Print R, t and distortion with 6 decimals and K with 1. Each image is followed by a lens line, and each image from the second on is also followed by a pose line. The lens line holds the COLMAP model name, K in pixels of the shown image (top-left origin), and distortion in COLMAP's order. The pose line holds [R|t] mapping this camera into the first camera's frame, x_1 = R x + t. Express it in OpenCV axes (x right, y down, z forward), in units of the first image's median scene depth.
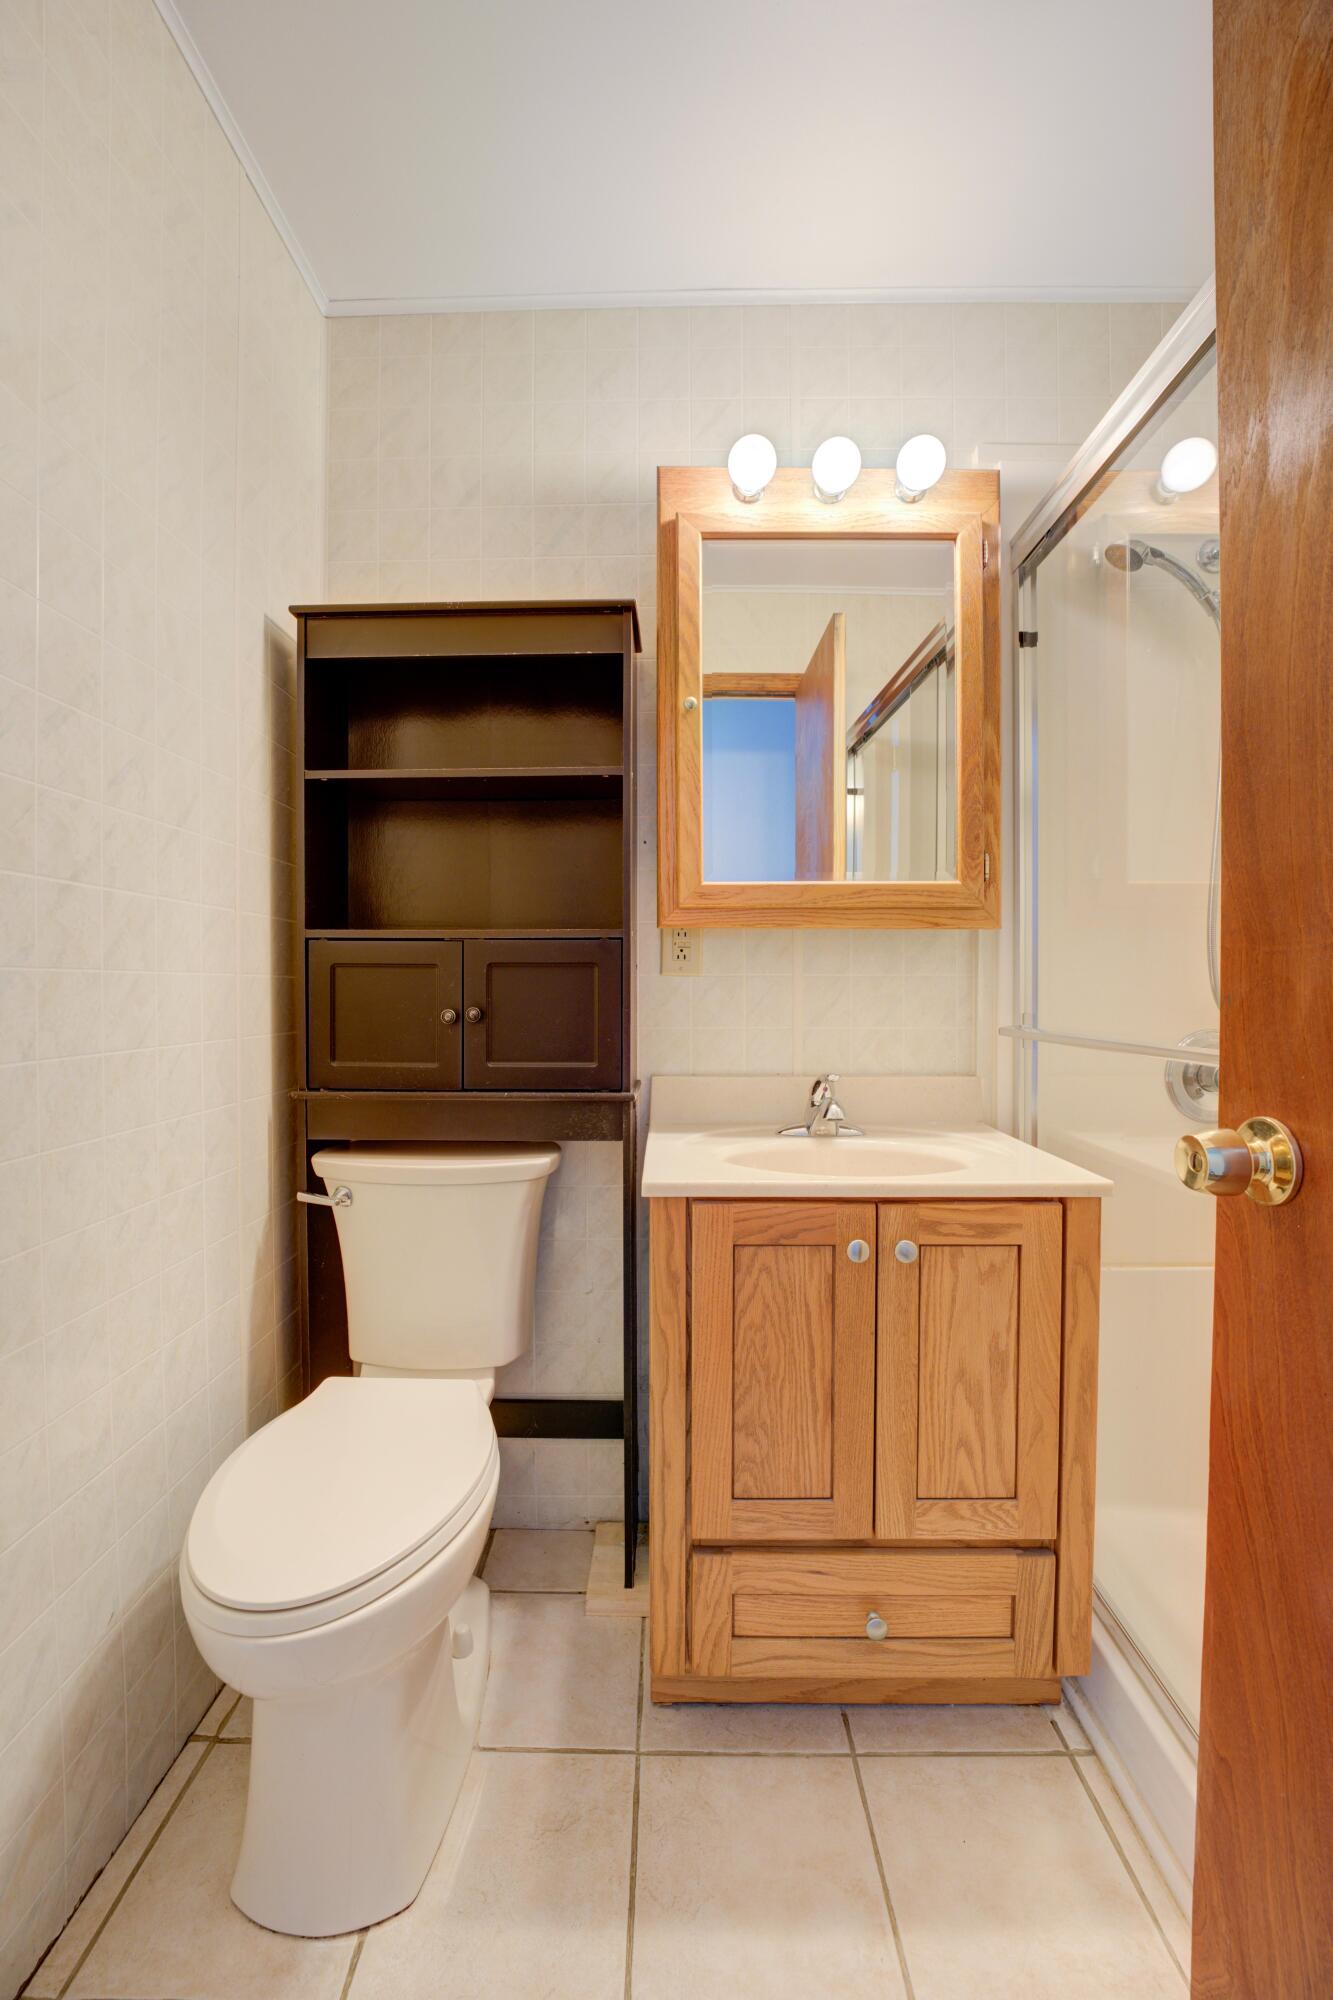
lens RADIAL K [[805.9, 0, 661.2], [0, 805.9, 997.0], [0, 0, 1]] dist [-0.025122, 0.000338]
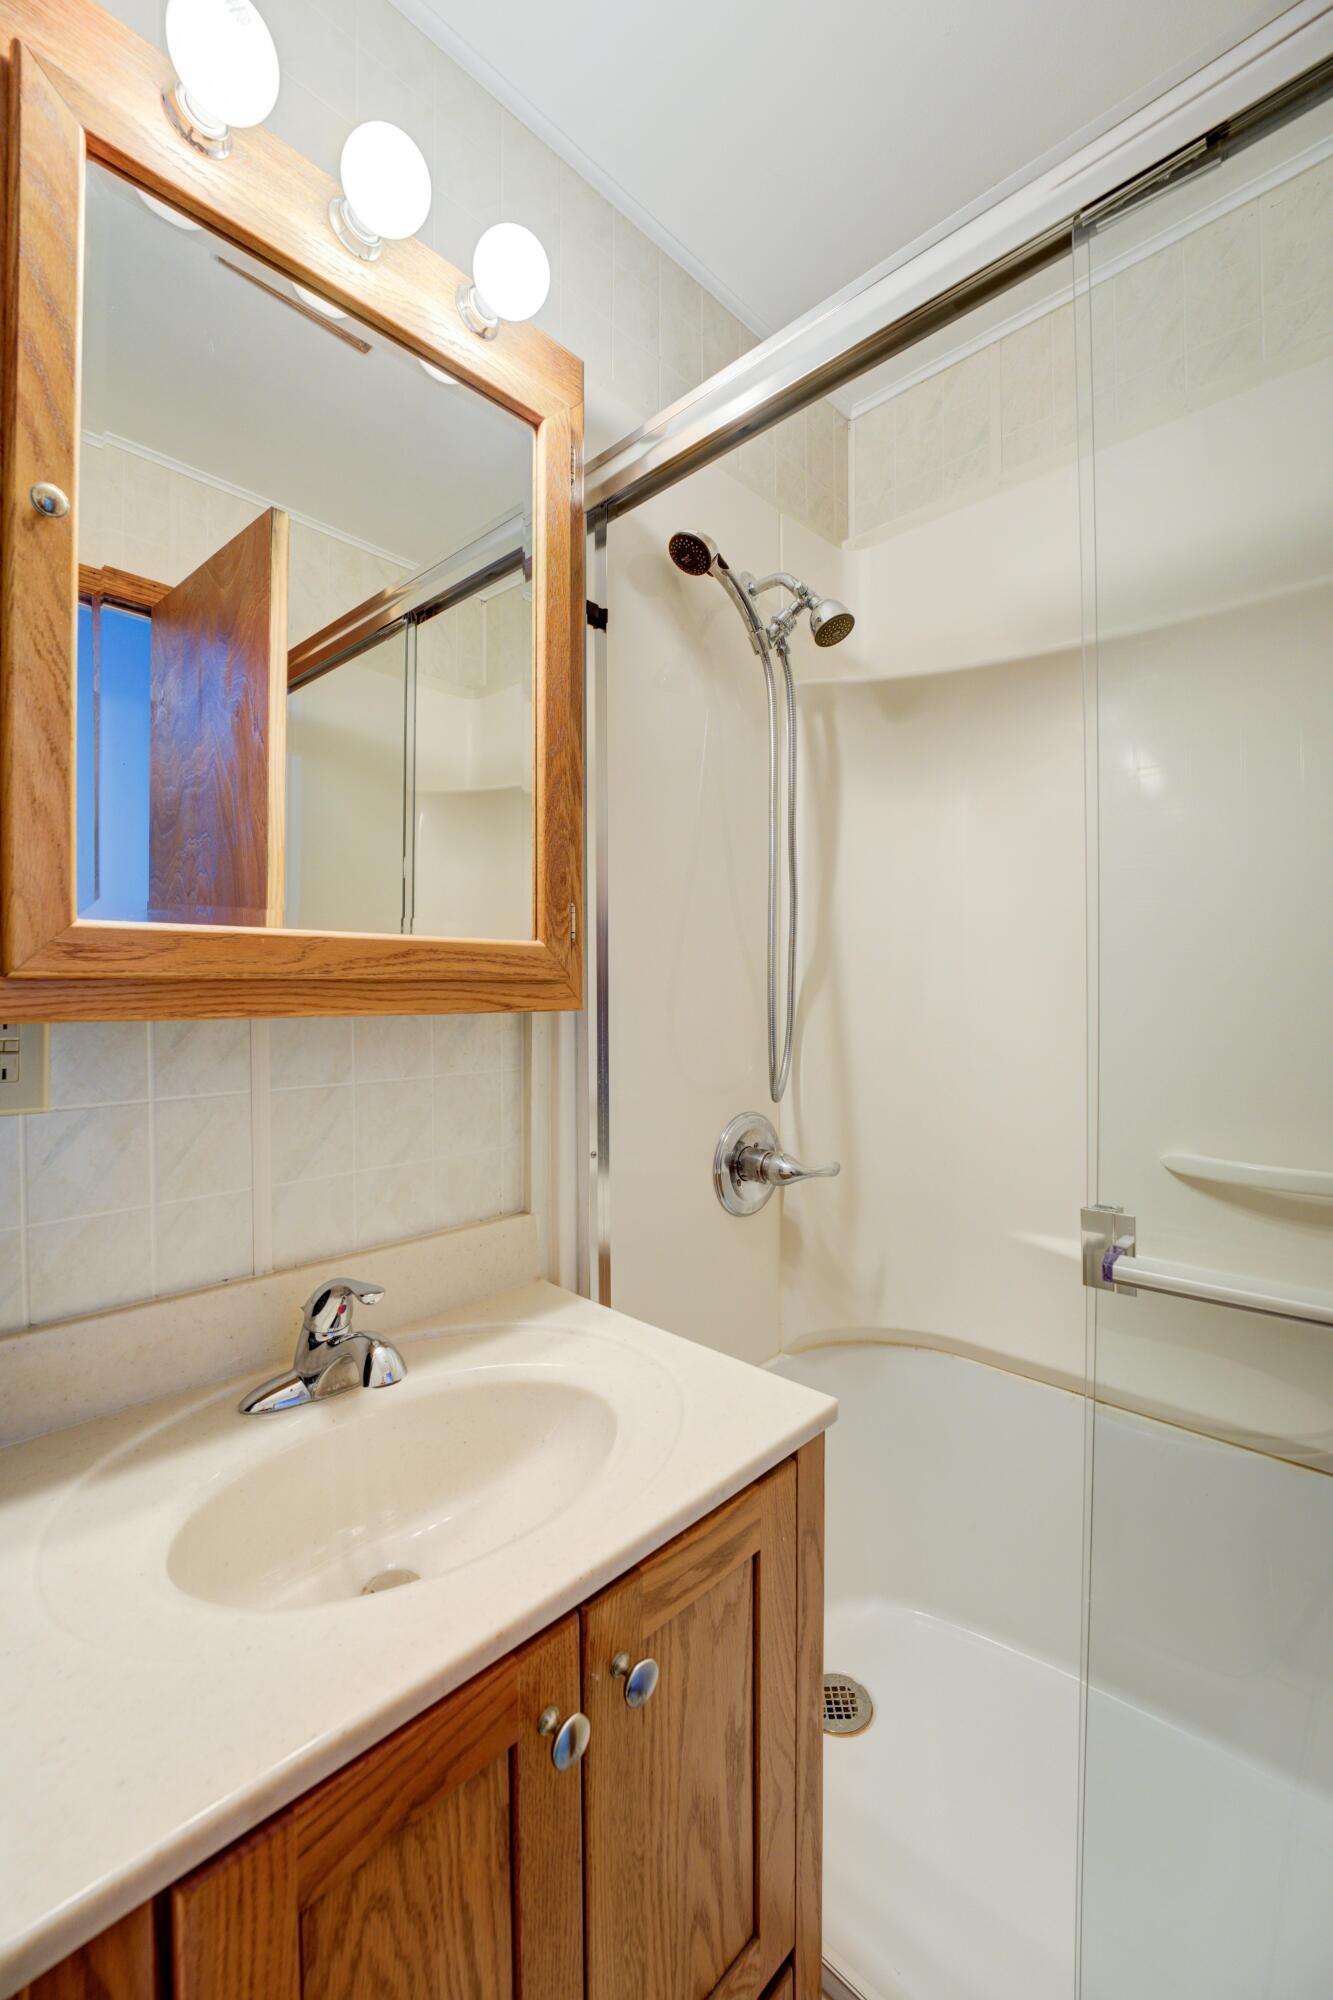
lens RADIAL K [[805.9, 0, 661.2], [0, 805.9, 997.0], [0, 0, 1]] dist [-0.025122, 0.000338]
pose [[0.688873, -0.006854, 0.724850, -0.042295], [0.014643, 0.999883, -0.004462, -0.094586], [-0.724734, 0.013688, 0.688893, 0.473519]]
